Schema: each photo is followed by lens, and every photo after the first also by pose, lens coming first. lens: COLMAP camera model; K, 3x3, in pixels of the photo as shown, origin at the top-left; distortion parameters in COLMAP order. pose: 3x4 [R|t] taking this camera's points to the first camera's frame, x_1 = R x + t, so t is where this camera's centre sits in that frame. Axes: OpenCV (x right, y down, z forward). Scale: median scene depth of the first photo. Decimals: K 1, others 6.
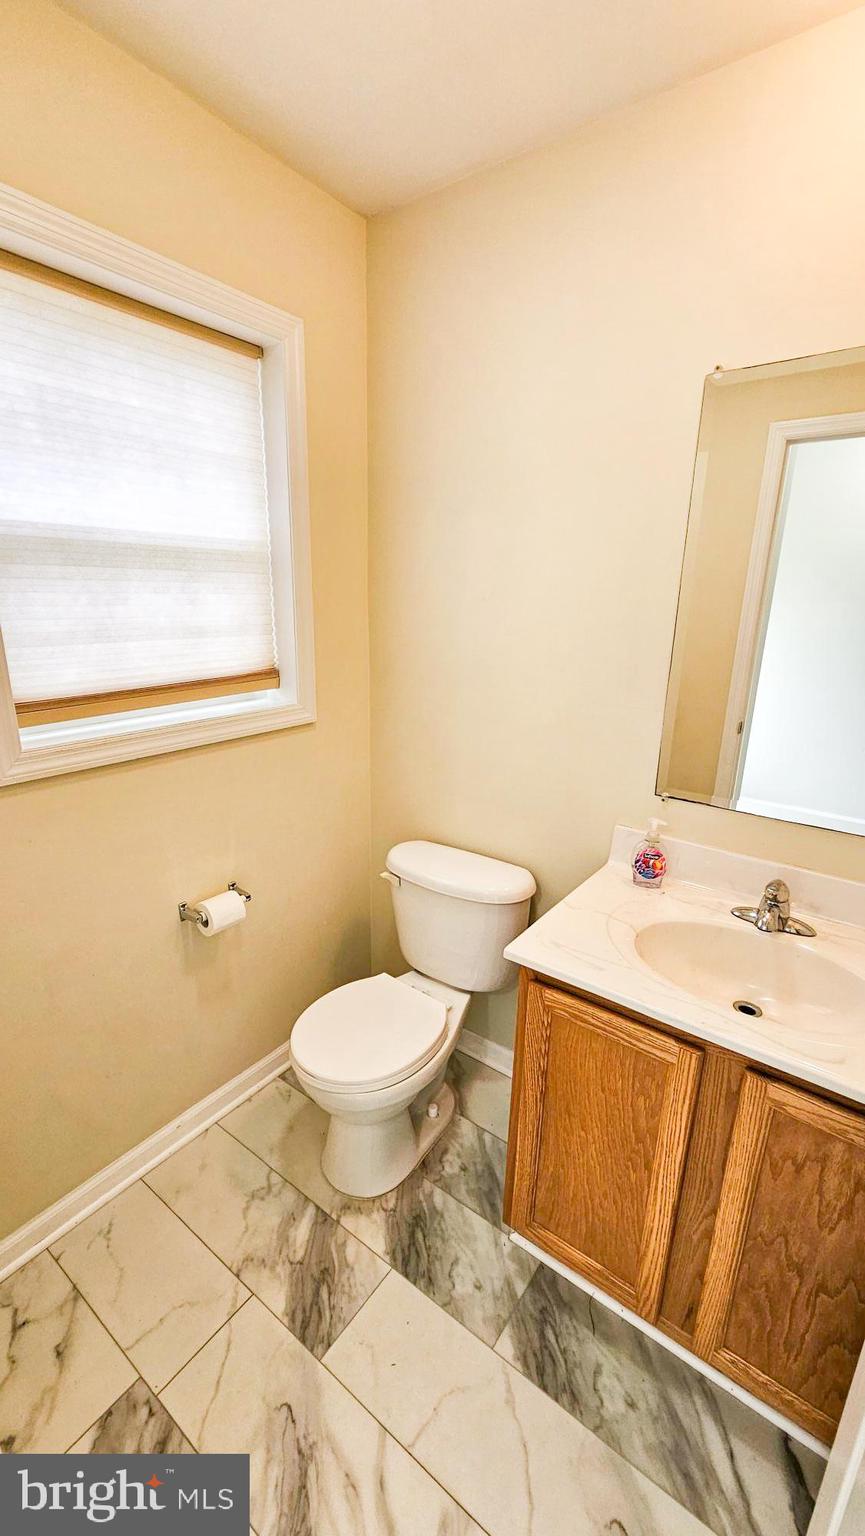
lens RADIAL K [[637.2, 0, 437.7], [0, 637.2, 771.4], [0, 0, 1]] dist [-0.004282, 0.001887]
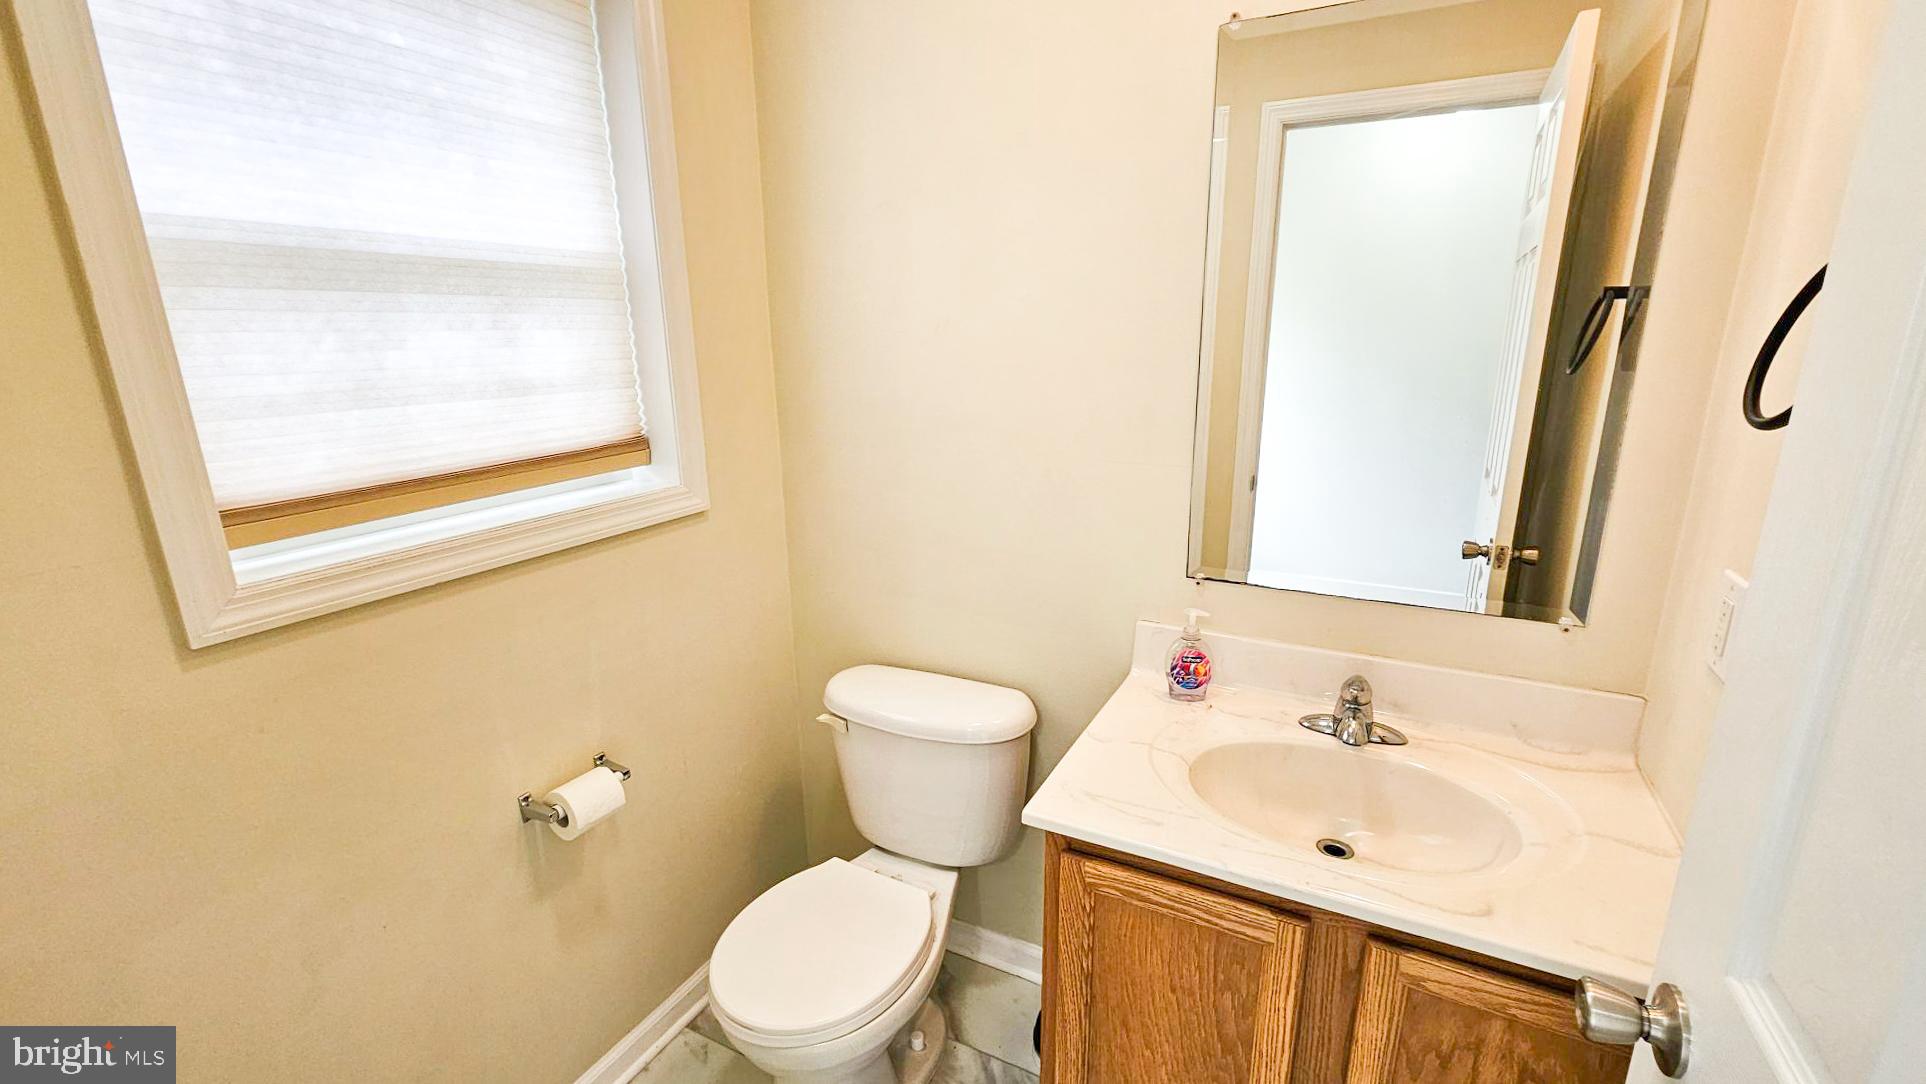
lens RADIAL K [[798.9, 0, 959.4], [0, 798.9, 544.2], [0, 0, 1]] dist [-0.004282, 0.001887]
pose [[0.983835, -0.070634, 0.164560, -0.075564], [0.073243, 0.997266, -0.009836, -0.012719], [-0.163416, 0.021730, 0.986318, 0.103932]]
